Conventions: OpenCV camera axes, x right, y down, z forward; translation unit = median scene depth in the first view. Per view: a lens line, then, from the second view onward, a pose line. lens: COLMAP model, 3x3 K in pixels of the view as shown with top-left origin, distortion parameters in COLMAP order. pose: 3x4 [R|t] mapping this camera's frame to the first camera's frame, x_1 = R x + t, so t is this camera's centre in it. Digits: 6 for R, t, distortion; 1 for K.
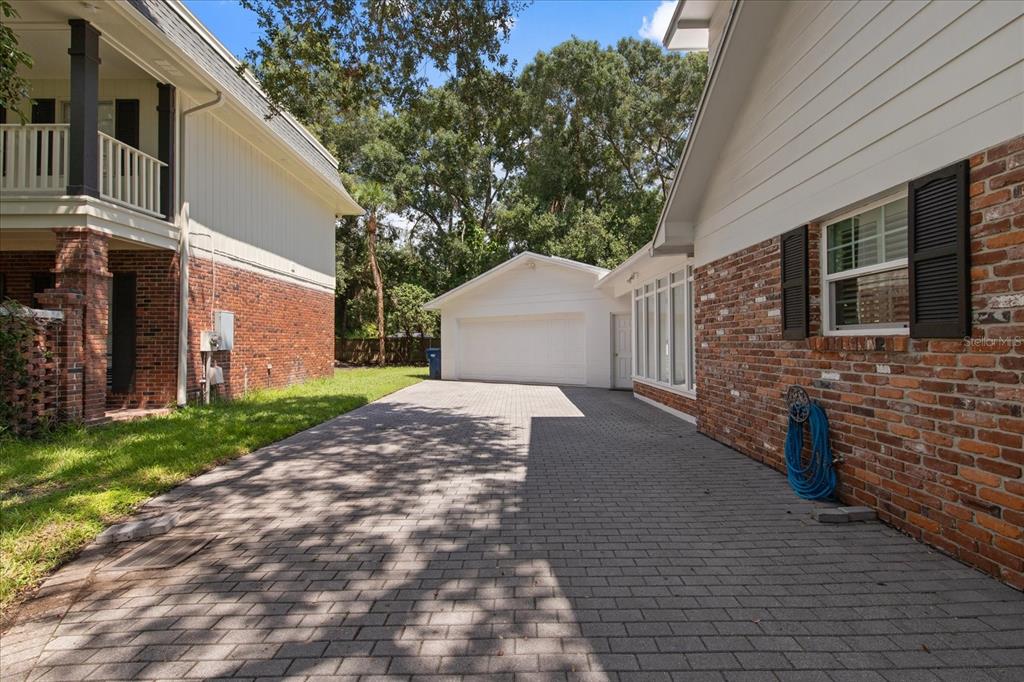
lens RADIAL K [[444.6, 0, 508.8], [0, 444.6, 339.3], [0, 0, 1]] dist [-0.000148, 0.000135]
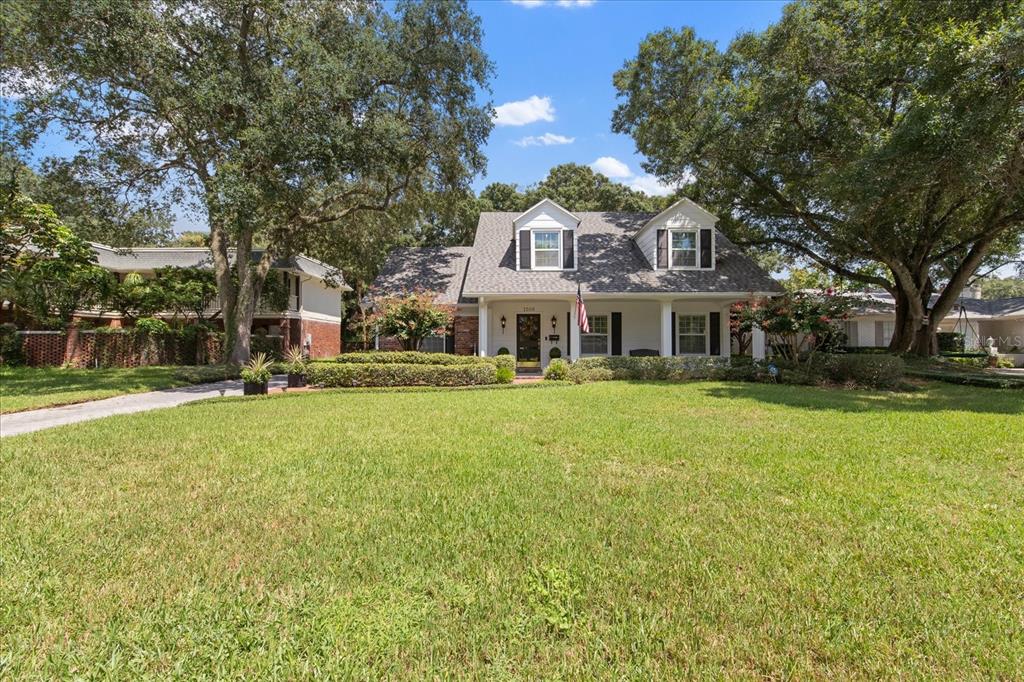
lens RADIAL K [[444.6, 0, 511.8], [0, 444.6, 341.6], [0, 0, 1]] dist [-0.000148, 0.000135]
pose [[0.999989, 0.004598, 0.000390, 1.154696], [-0.004596, 0.999982, -0.003753, 0.003116], [-0.000408, 0.003751, 0.999993, -3.036388]]
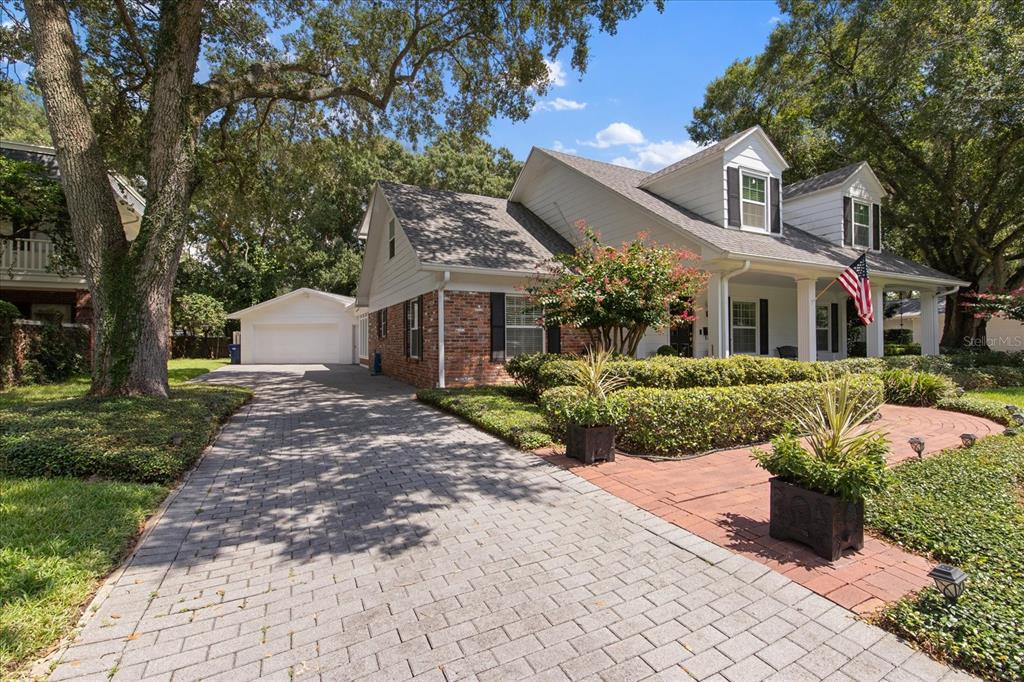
lens RADIAL K [[444.6, 0, 515.2], [0, 444.6, 340.0], [0, 0, 1]] dist [-0.000148, 0.000135]
pose [[0.884829, 0.002850, 0.465907, -0.072100], [-0.003097, 0.999995, -0.000236, 0.009087], [-0.465905, -0.001234, 0.884834, -1.808733]]
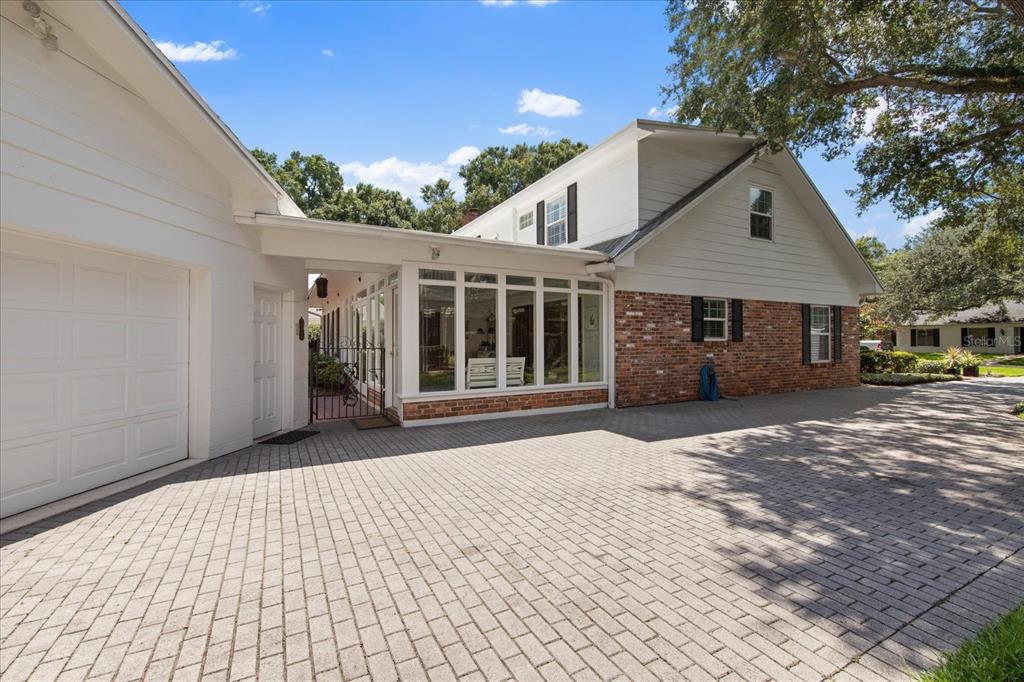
lens RADIAL K [[444.6, 0, 513.6], [0, 444.6, 340.7], [0, 0, 1]] dist [-0.000148, 0.000135]
pose [[-0.491319, 0.005173, 0.870965, -0.676339], [-0.001635, 0.999975, -0.006862, 0.008263], [-0.870978, -0.004795, -0.491298, 2.135720]]
